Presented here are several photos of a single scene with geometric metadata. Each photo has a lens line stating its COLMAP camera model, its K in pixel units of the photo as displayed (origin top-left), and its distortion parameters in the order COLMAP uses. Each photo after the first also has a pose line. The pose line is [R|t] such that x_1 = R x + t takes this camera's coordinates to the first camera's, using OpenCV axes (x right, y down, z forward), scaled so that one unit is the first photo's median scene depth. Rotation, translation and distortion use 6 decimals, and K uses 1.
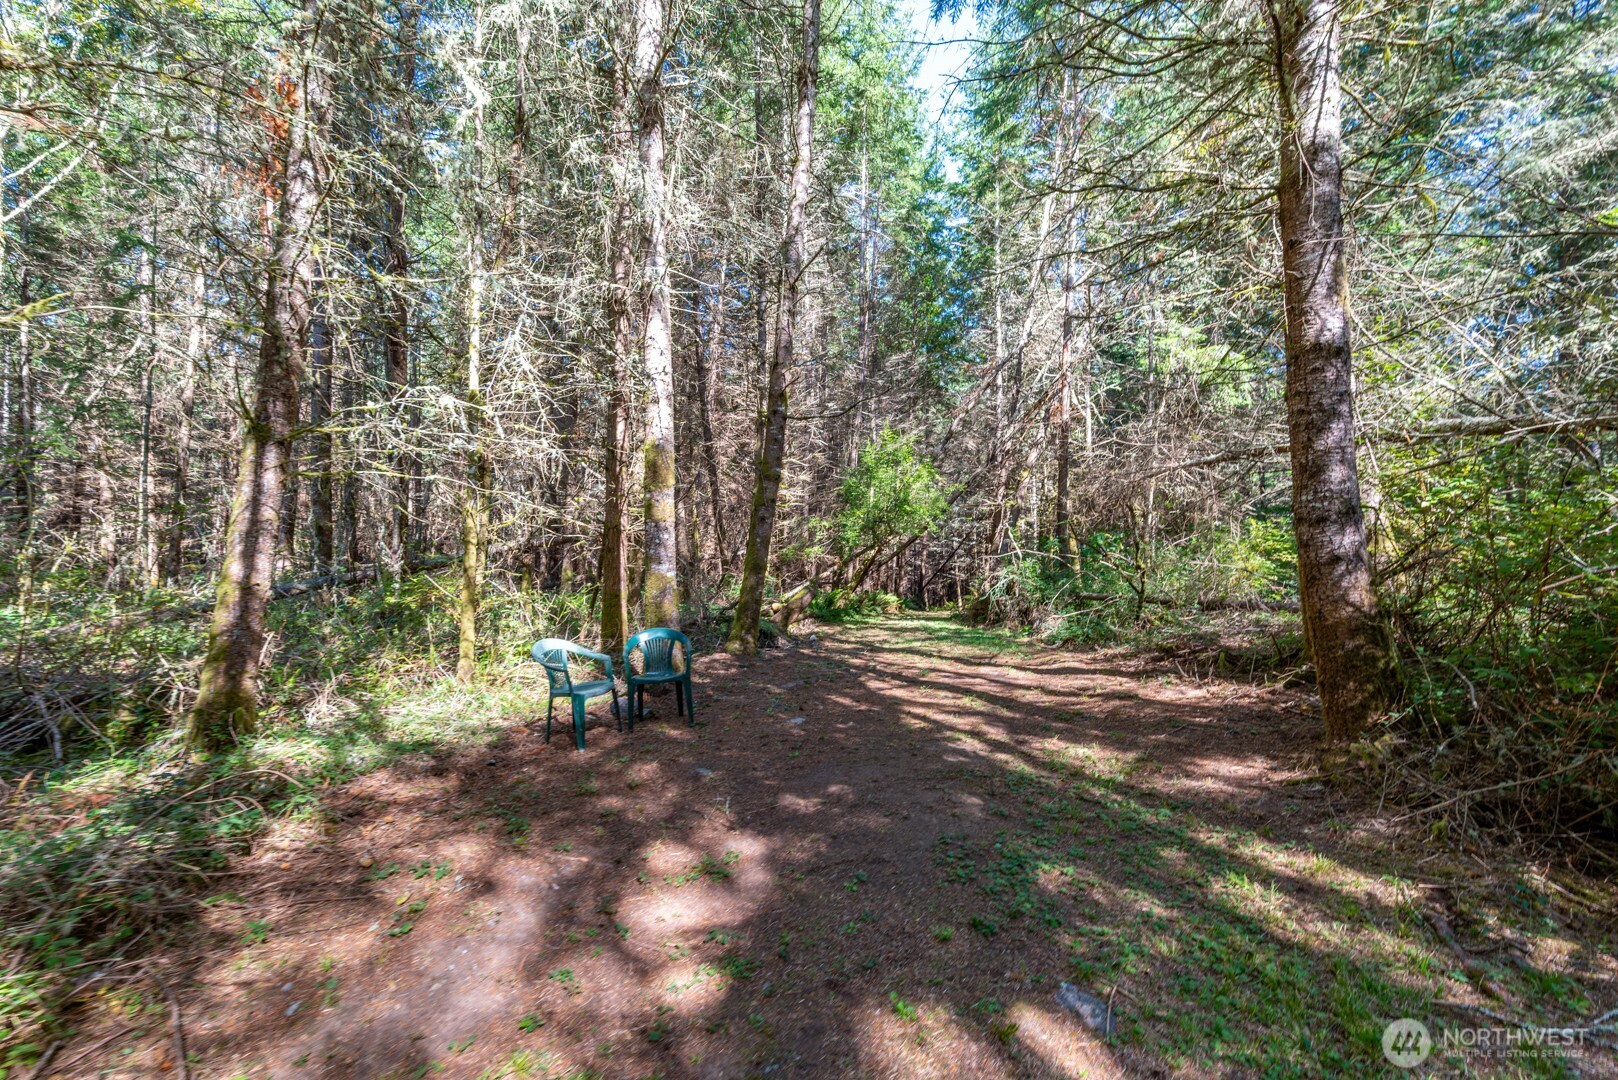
lens RADIAL K [[702.6, 0, 809.0], [0, 702.6, 540.0], [0, 0, 1]] dist [0.020823, 0.000005]
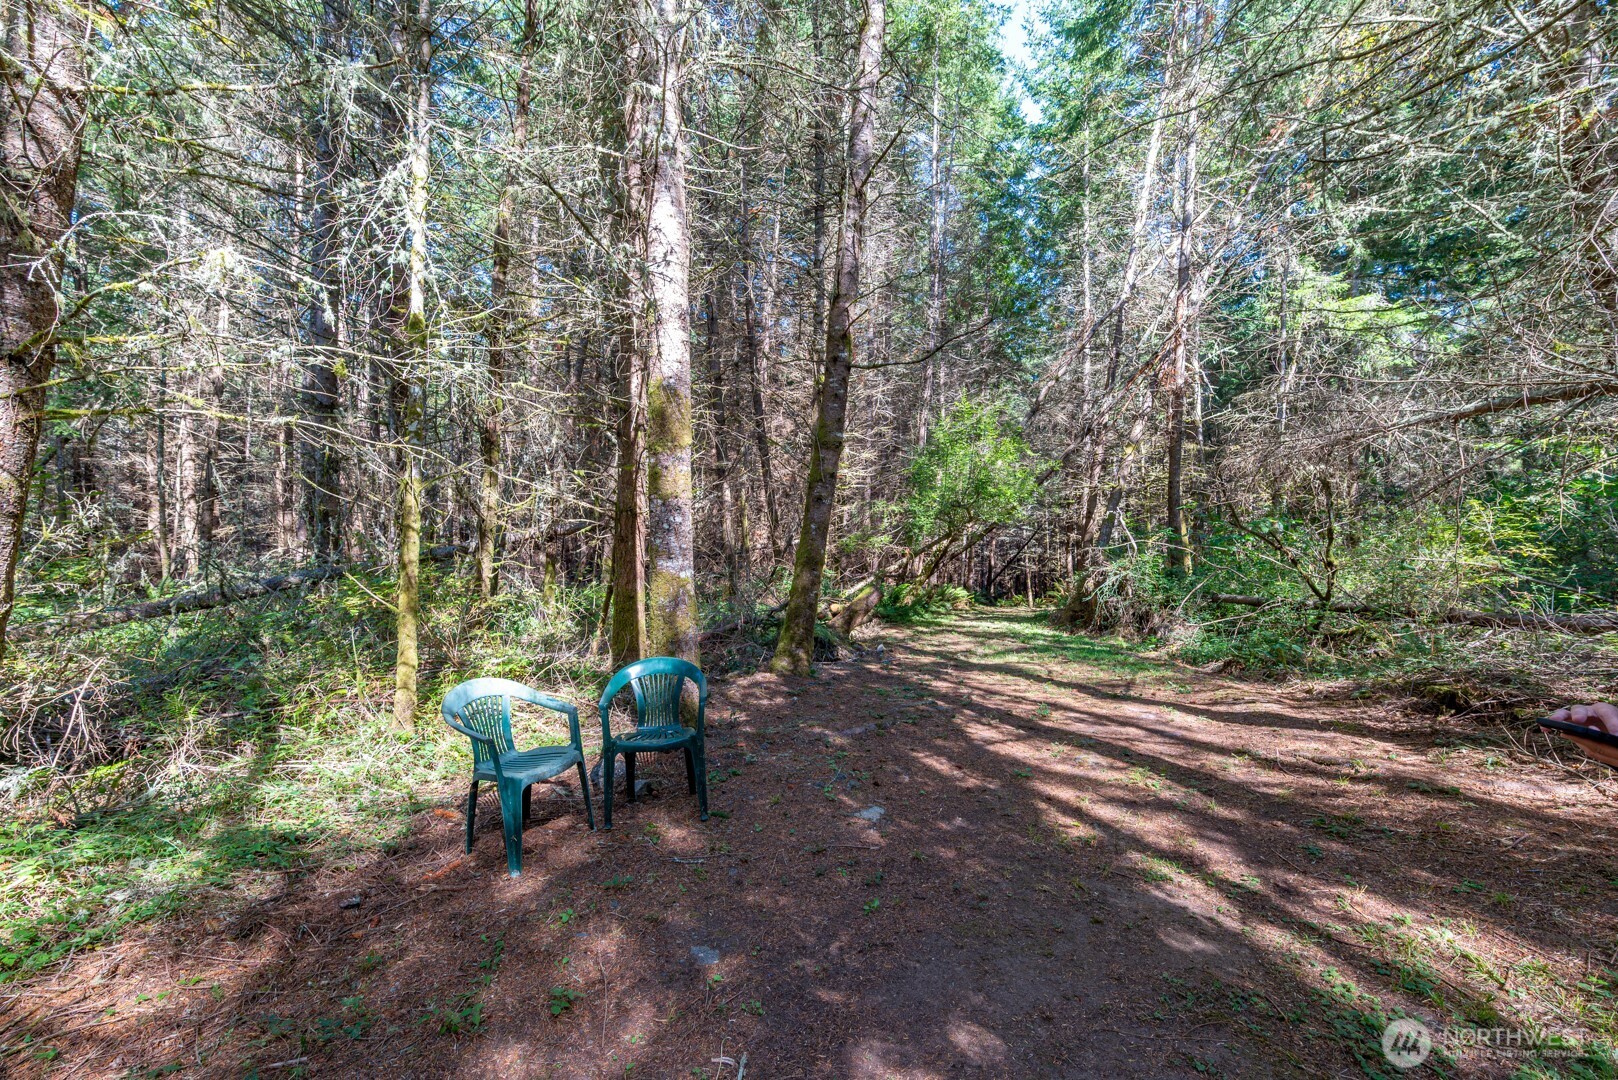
lens RADIAL K [[702.6, 0, 809.0], [0, 702.6, 540.0], [0, 0, 1]] dist [0.020823, 0.000005]
pose [[0.996675, 0.003469, -0.081407, -0.009992], [-0.002195, 0.999874, 0.015737, 0.002088], [0.081451, -0.015506, 0.996557, 0.162631]]
